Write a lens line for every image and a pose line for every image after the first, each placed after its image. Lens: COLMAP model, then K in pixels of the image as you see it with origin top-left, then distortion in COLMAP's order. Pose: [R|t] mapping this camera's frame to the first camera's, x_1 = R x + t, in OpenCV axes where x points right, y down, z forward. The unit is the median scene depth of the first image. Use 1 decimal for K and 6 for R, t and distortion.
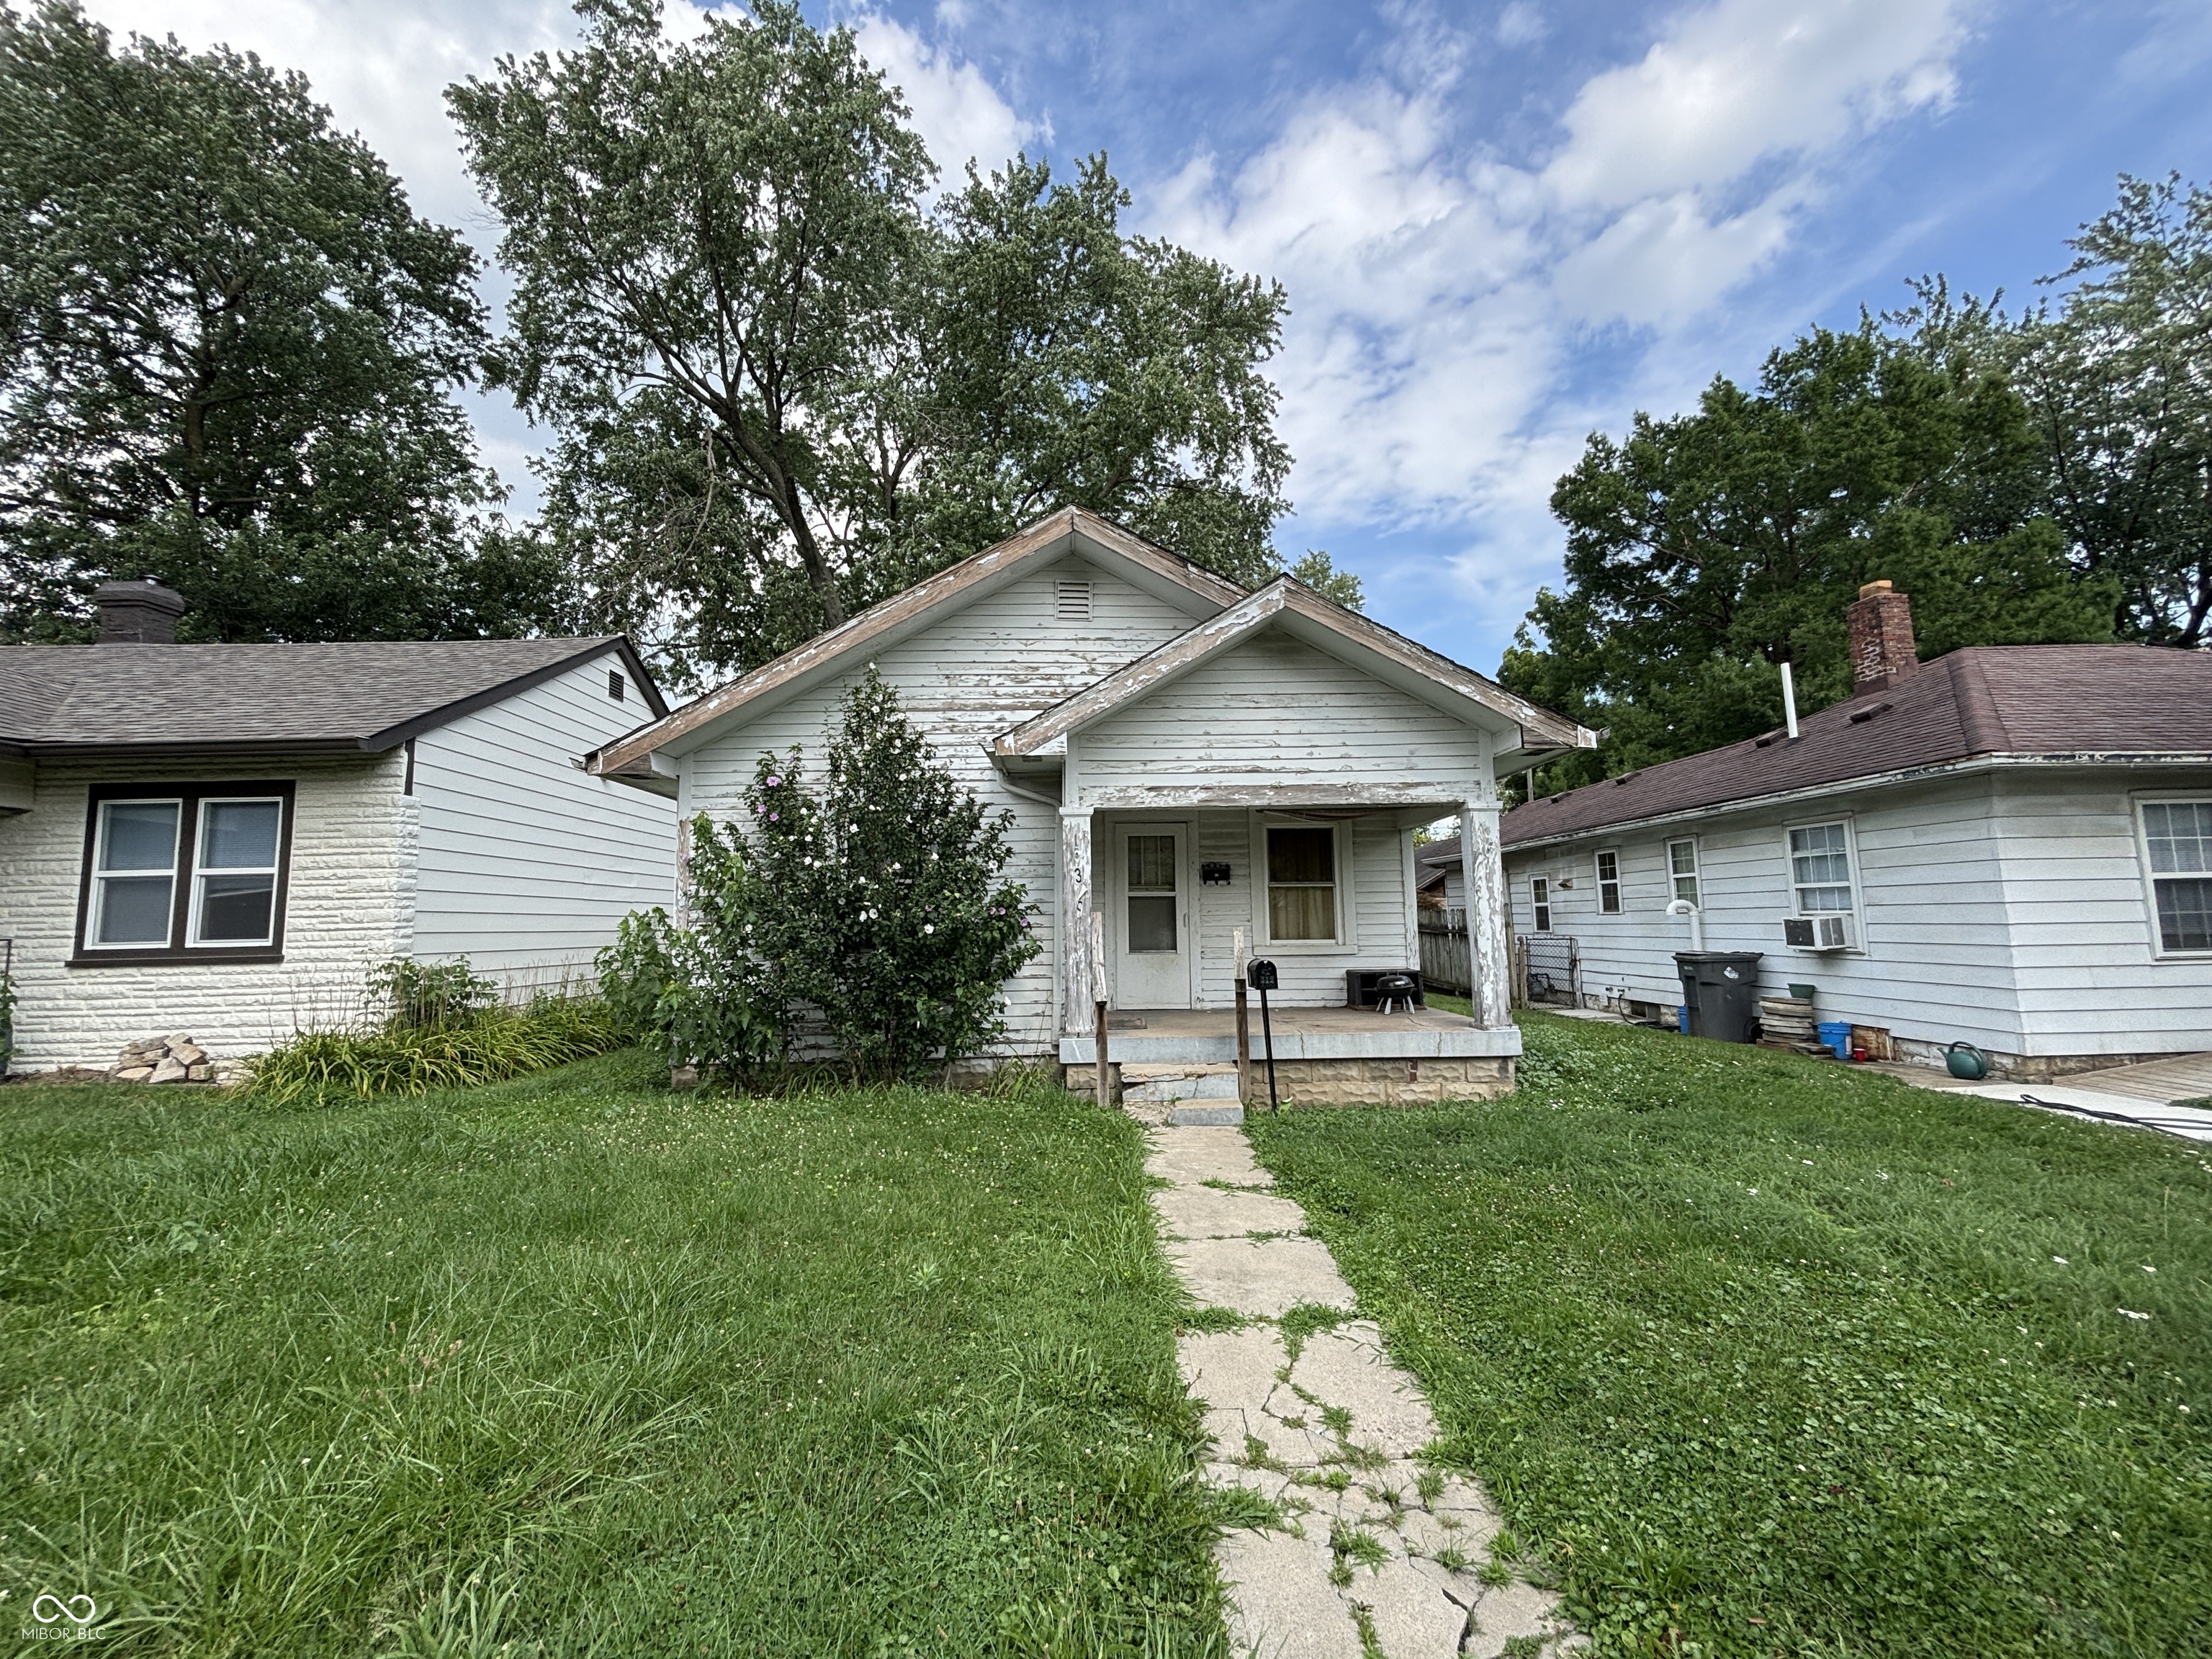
lens RADIAL K [[887.2, 0, 1106.0], [0, 887.2, 829.5], [0, 0, 1]] dist [-0.004396, 0.000162]
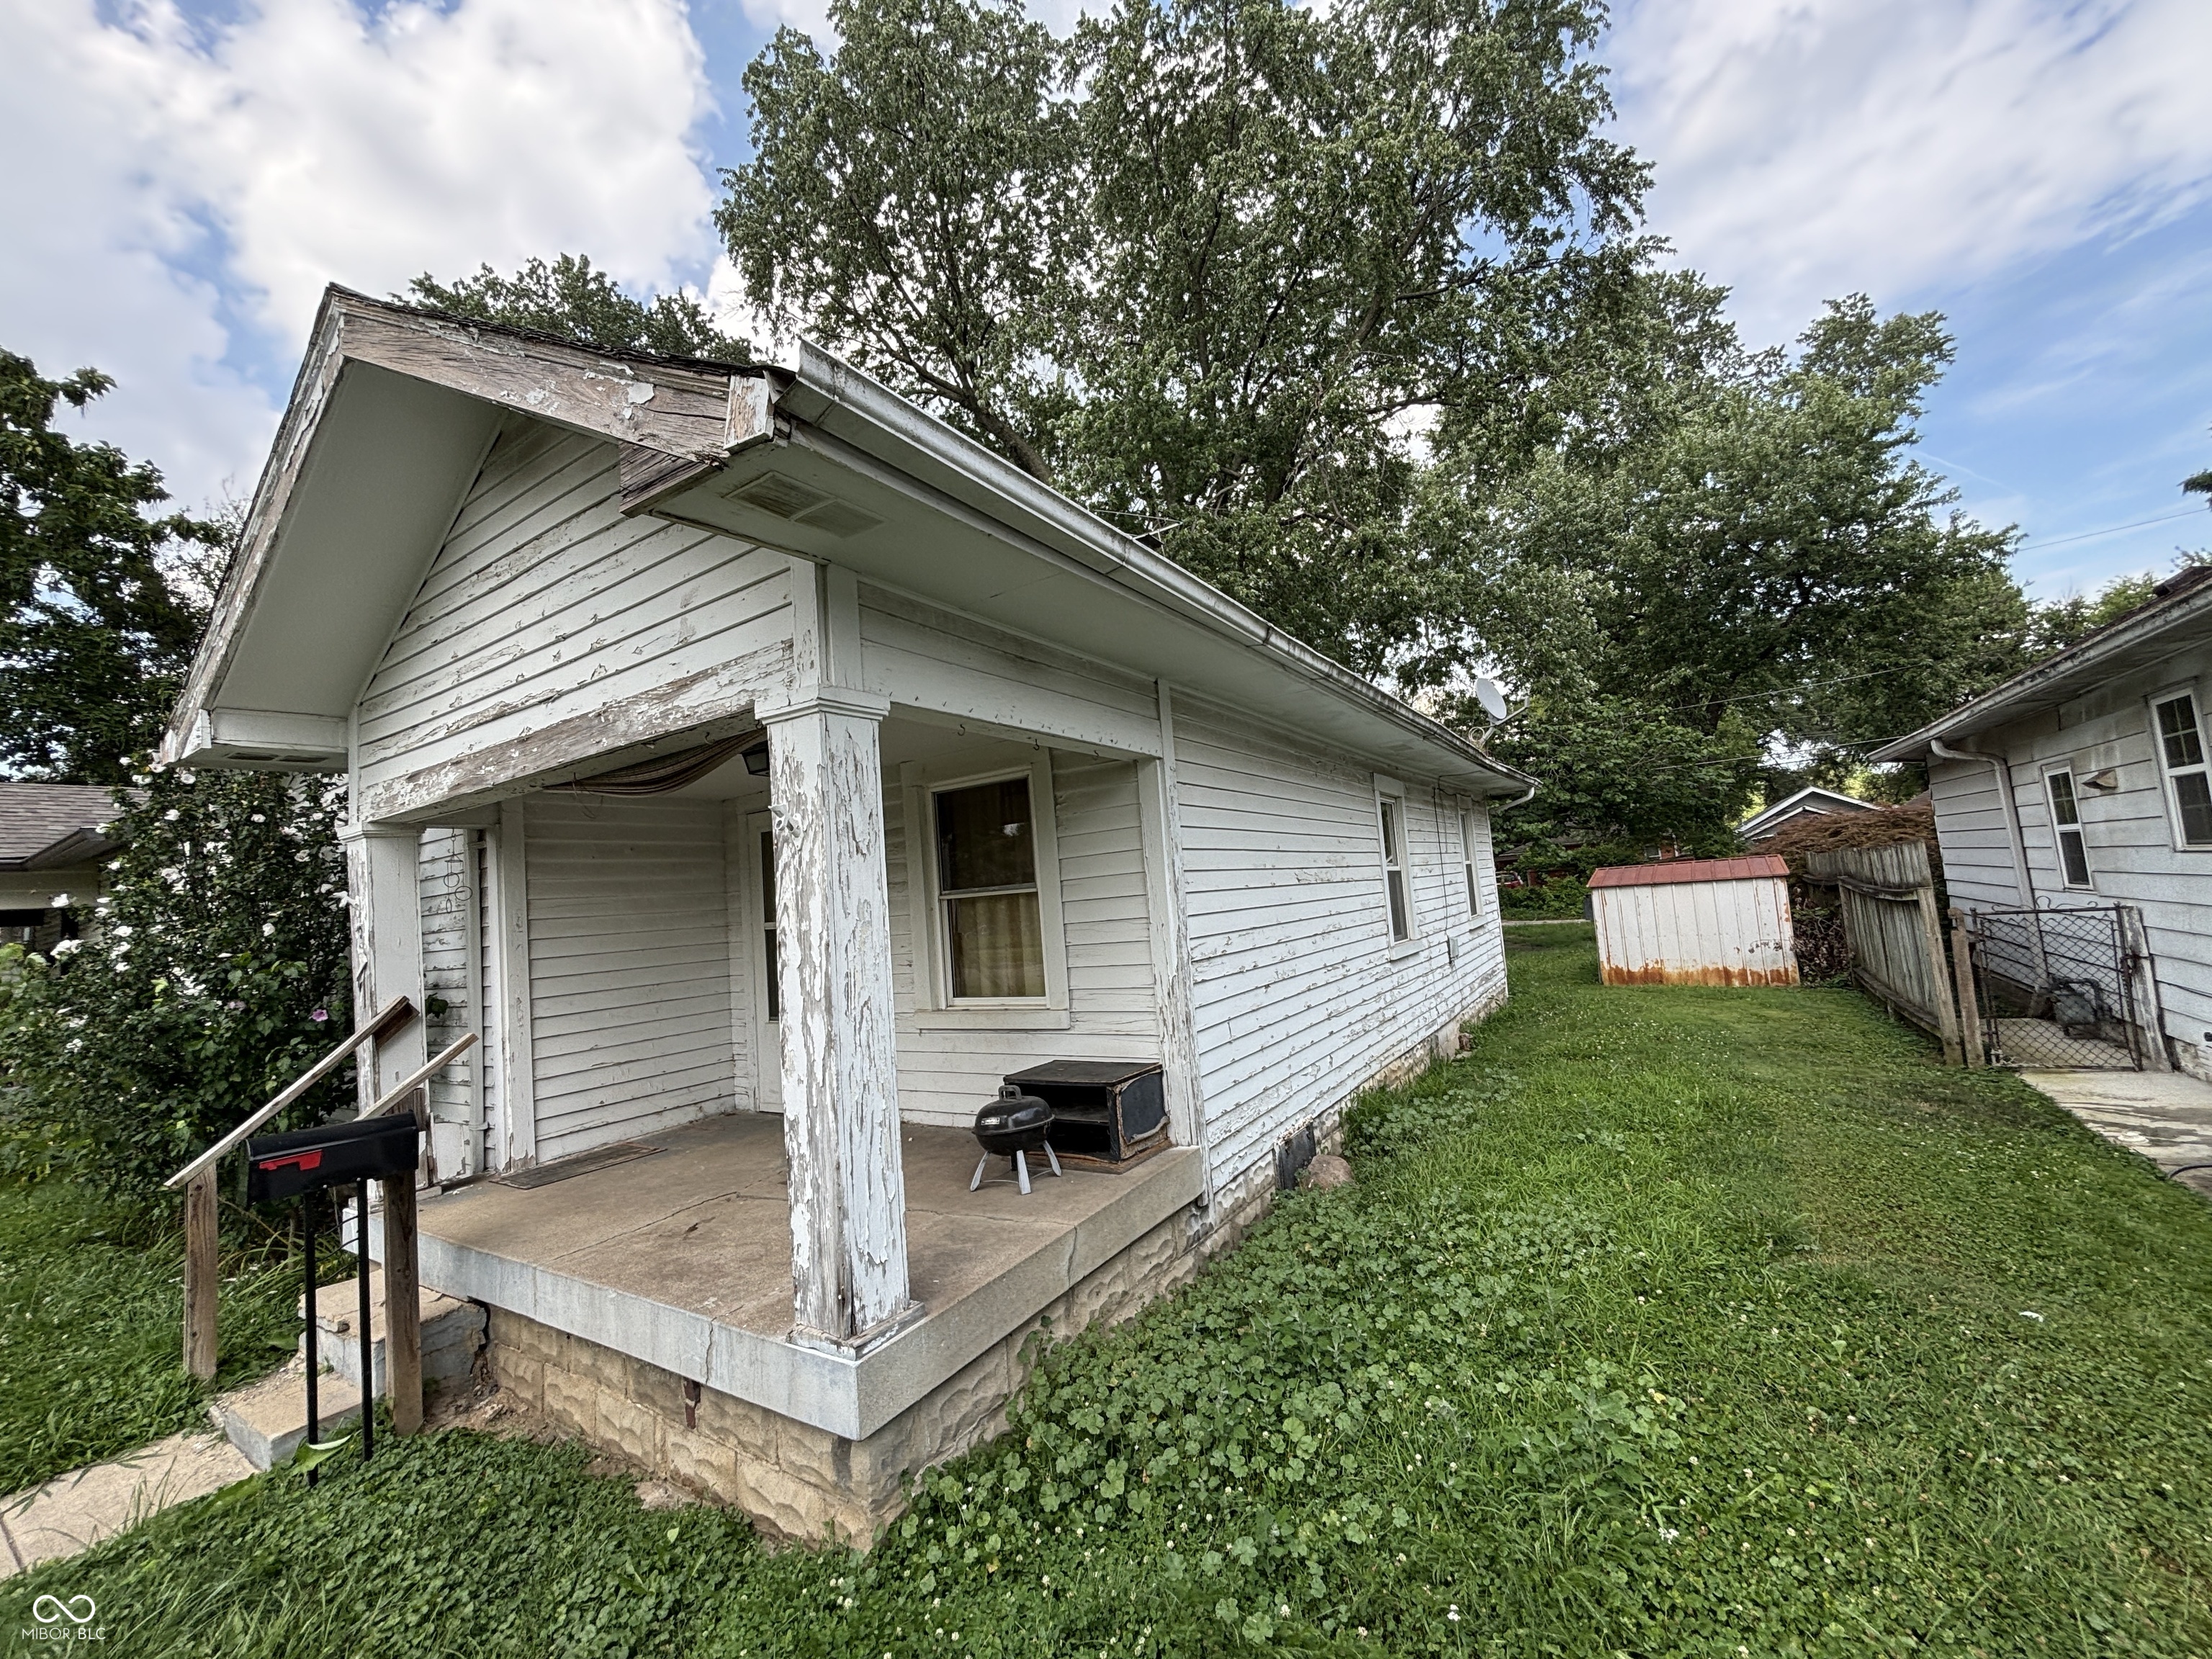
lens RADIAL K [[887.2, 0, 1106.0], [0, 887.2, 829.5], [0, 0, 1]] dist [-0.004396, 0.000162]
pose [[0.834775, -0.097282, -0.541929, 0.442370], [0.125665, 0.991951, 0.015507, 0.020627], [0.536059, -0.081046, 0.840281, 0.468998]]
